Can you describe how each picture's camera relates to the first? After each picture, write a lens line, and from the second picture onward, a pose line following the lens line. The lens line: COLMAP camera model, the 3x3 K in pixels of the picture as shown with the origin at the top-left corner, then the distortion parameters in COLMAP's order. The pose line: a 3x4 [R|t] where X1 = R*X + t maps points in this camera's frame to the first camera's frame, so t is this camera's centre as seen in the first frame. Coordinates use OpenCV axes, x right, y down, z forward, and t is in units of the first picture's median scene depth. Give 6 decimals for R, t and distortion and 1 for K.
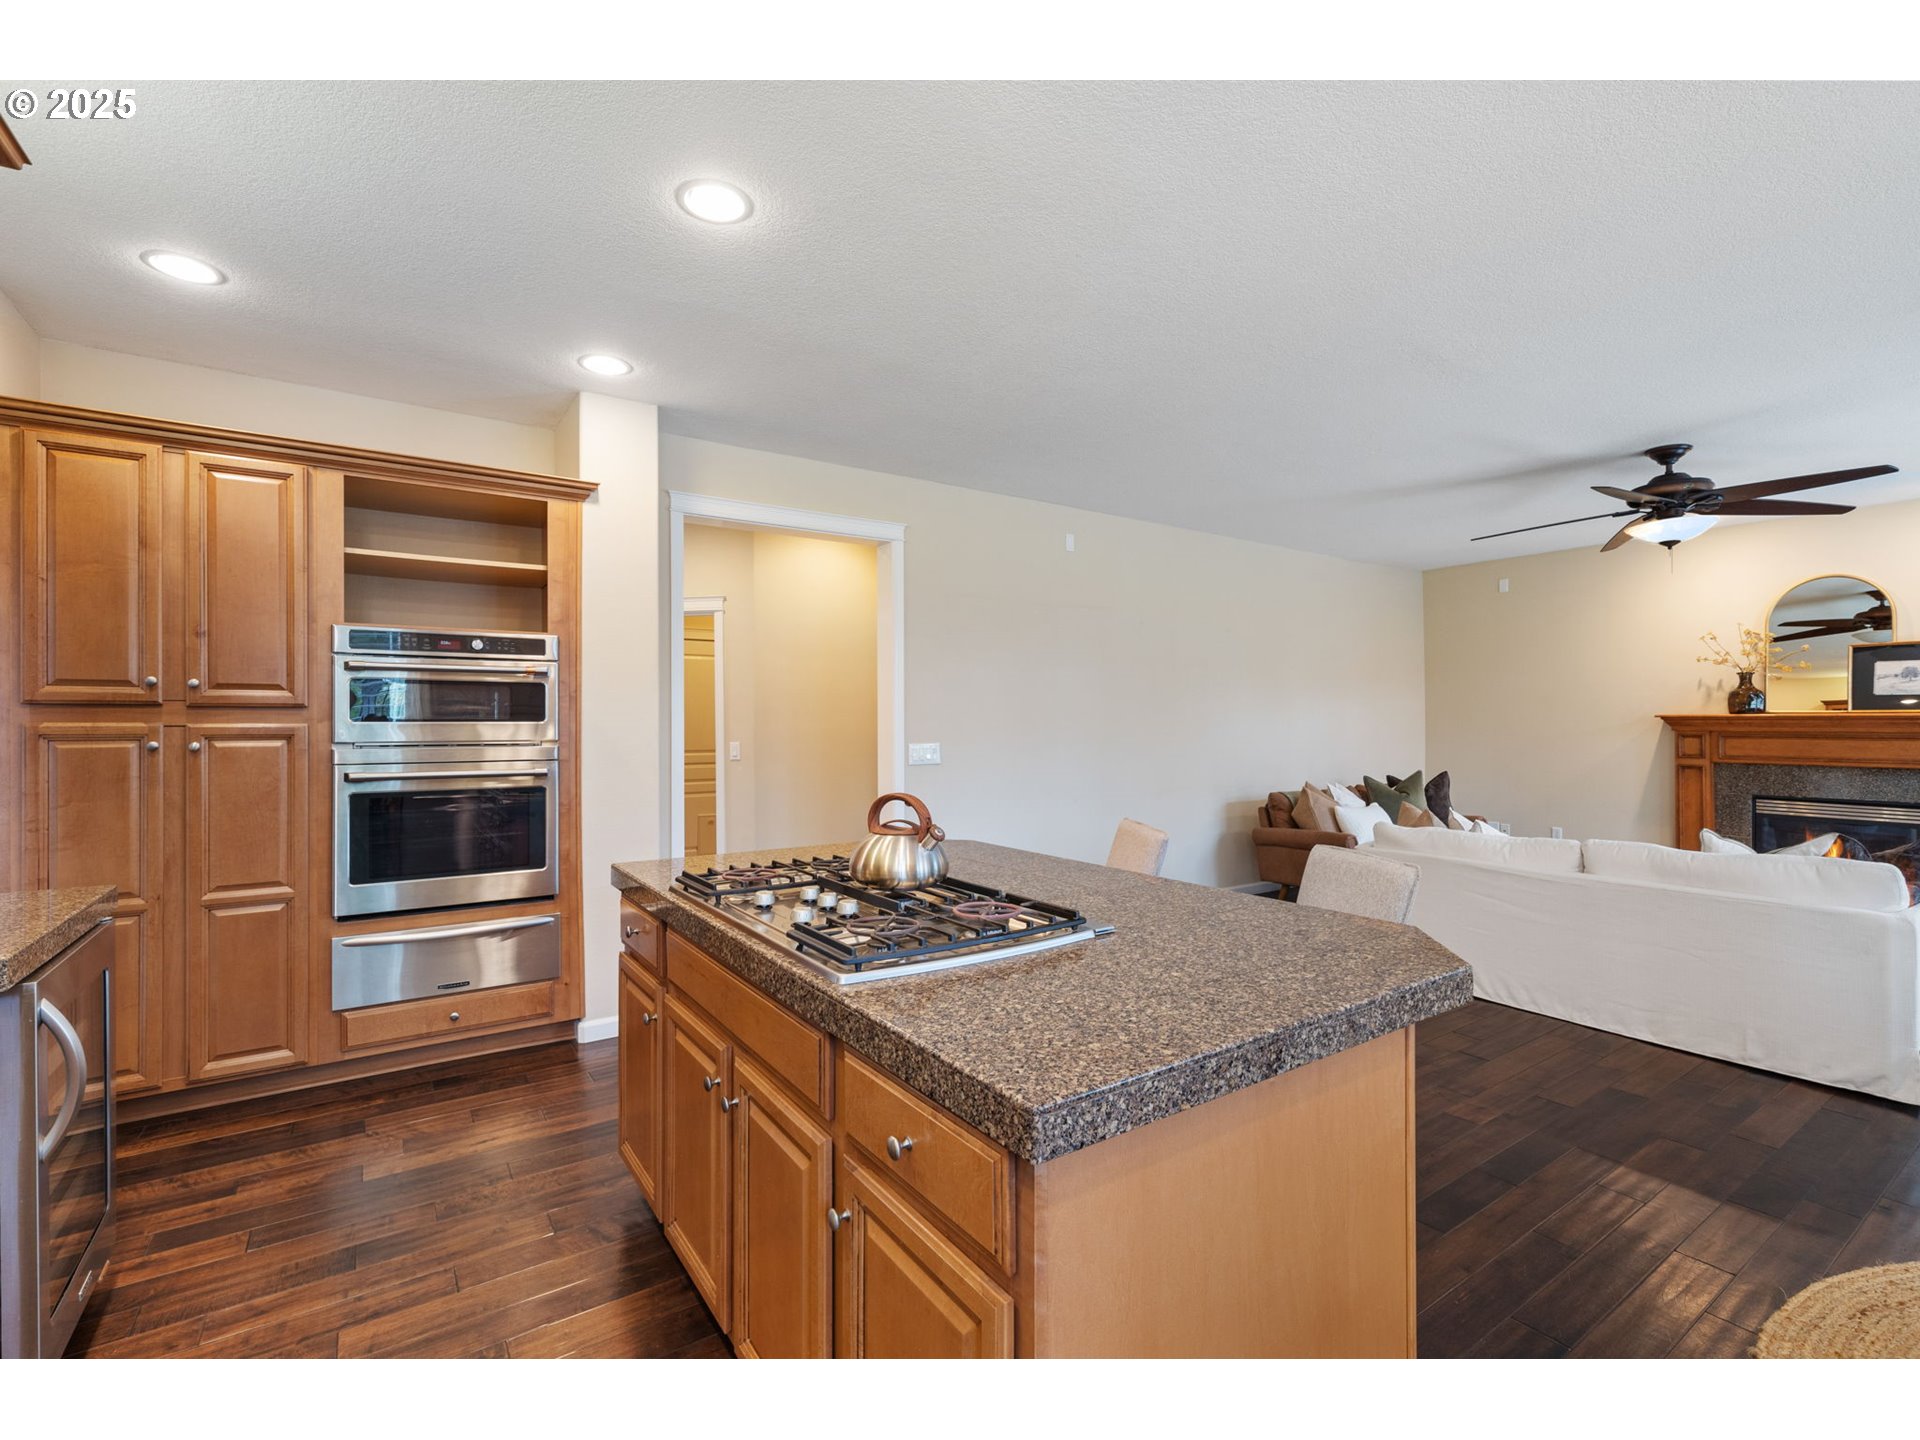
lens RADIAL K [[881.6, 0, 964.1], [0, 881.6, 723.8], [0, 0, 1]] dist [0.003319, 0.000514]
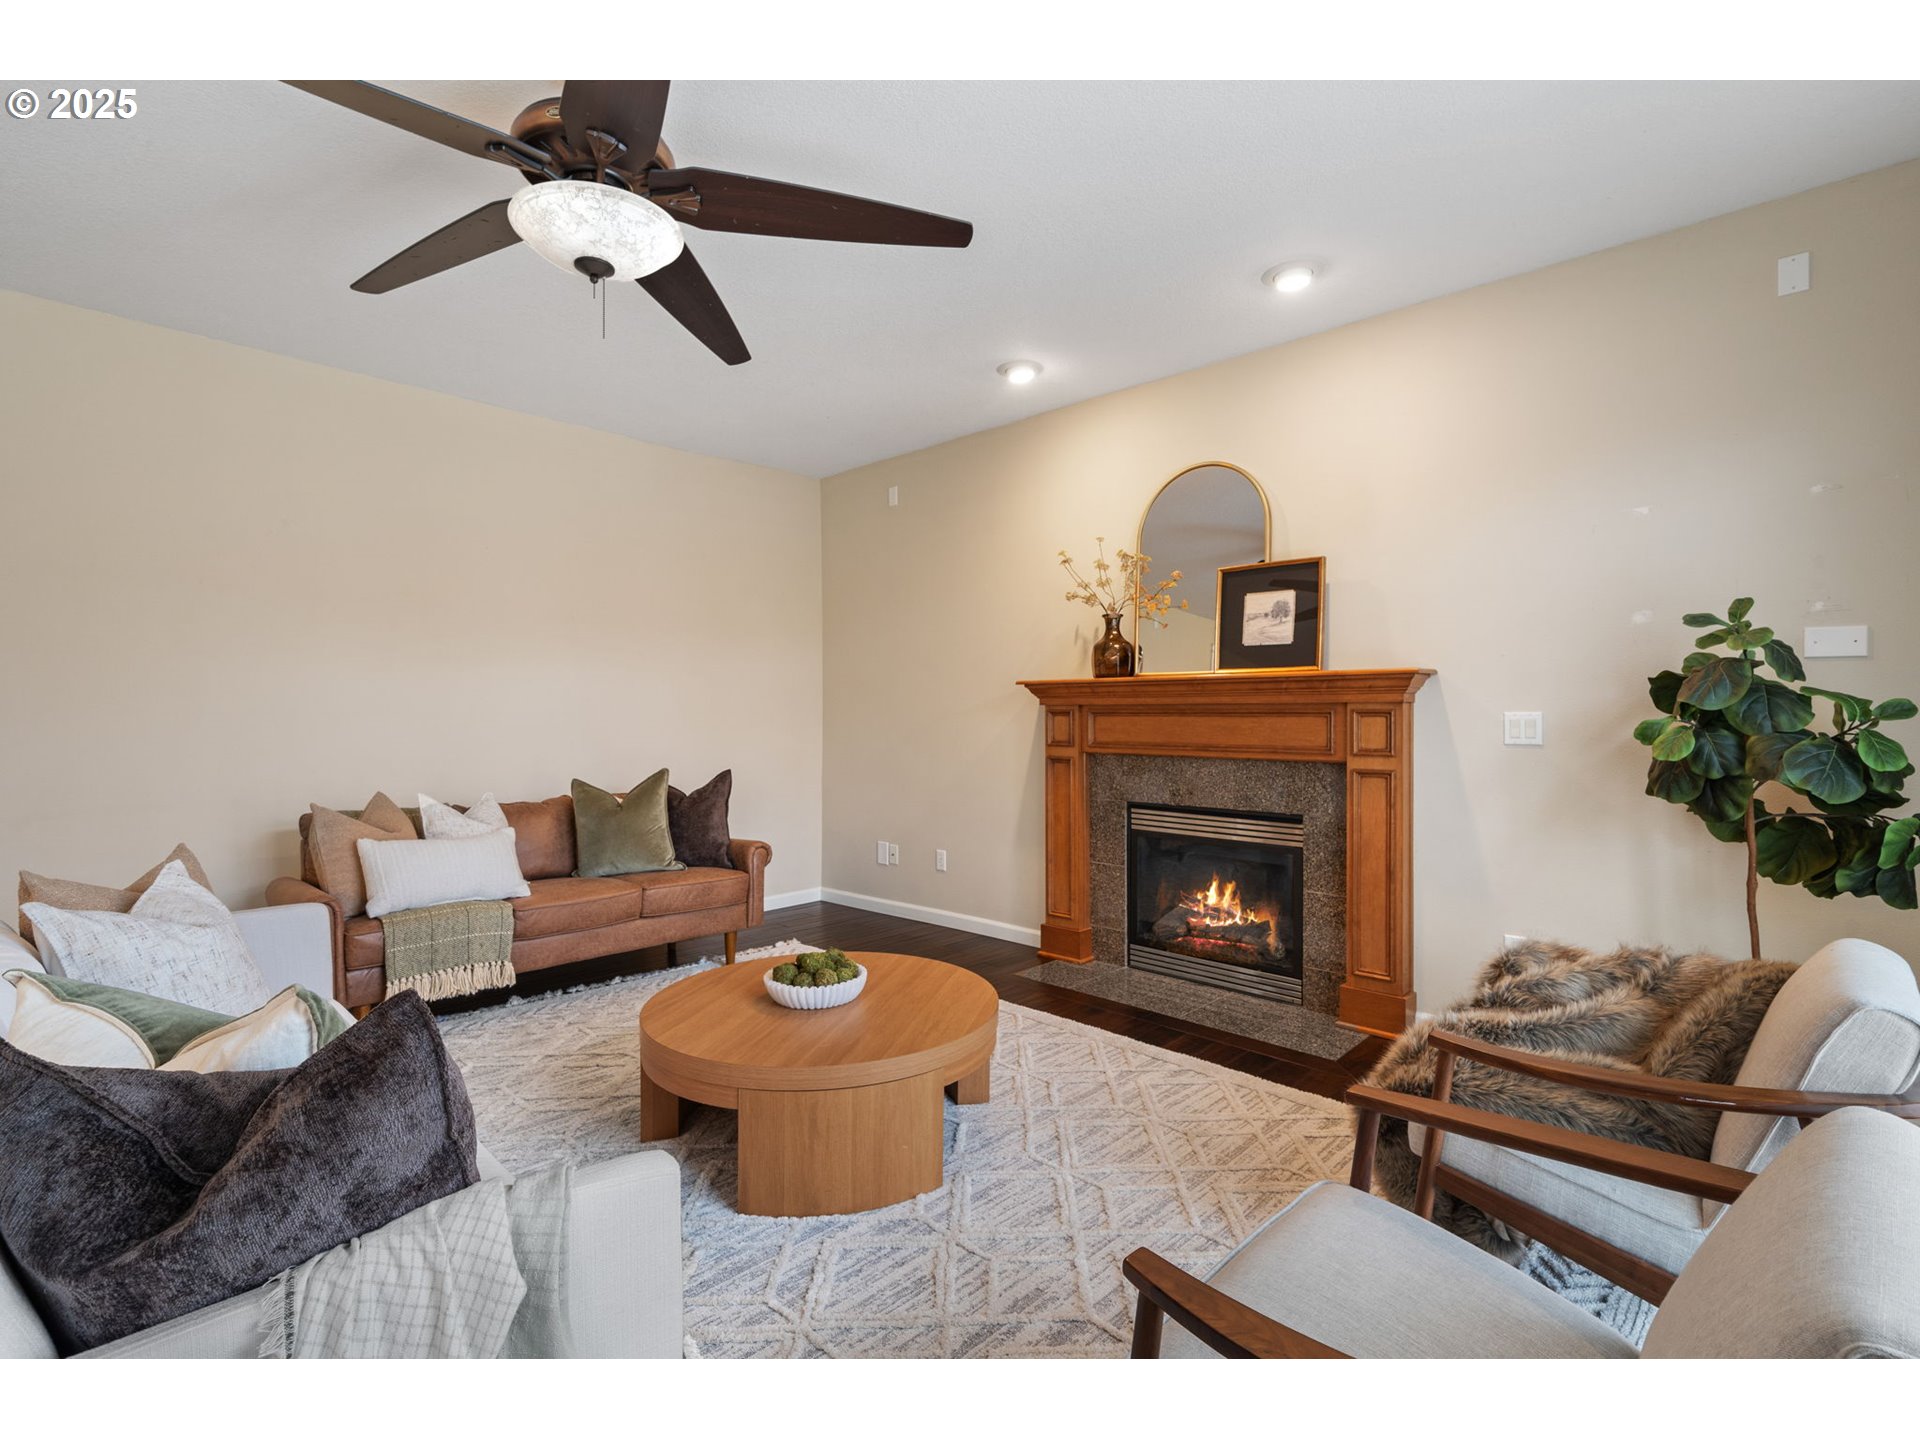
lens RADIAL K [[881.6, 0, 970.6], [0, 881.6, 713.0], [0, 0, 1]] dist [0.003319, 0.000514]
pose [[0.979410, 0.000354, 0.201880, 0.648893], [-0.000451, 1.000000, 0.000433, 0.014368], [-0.201880, -0.000515, 0.979410, 0.383172]]
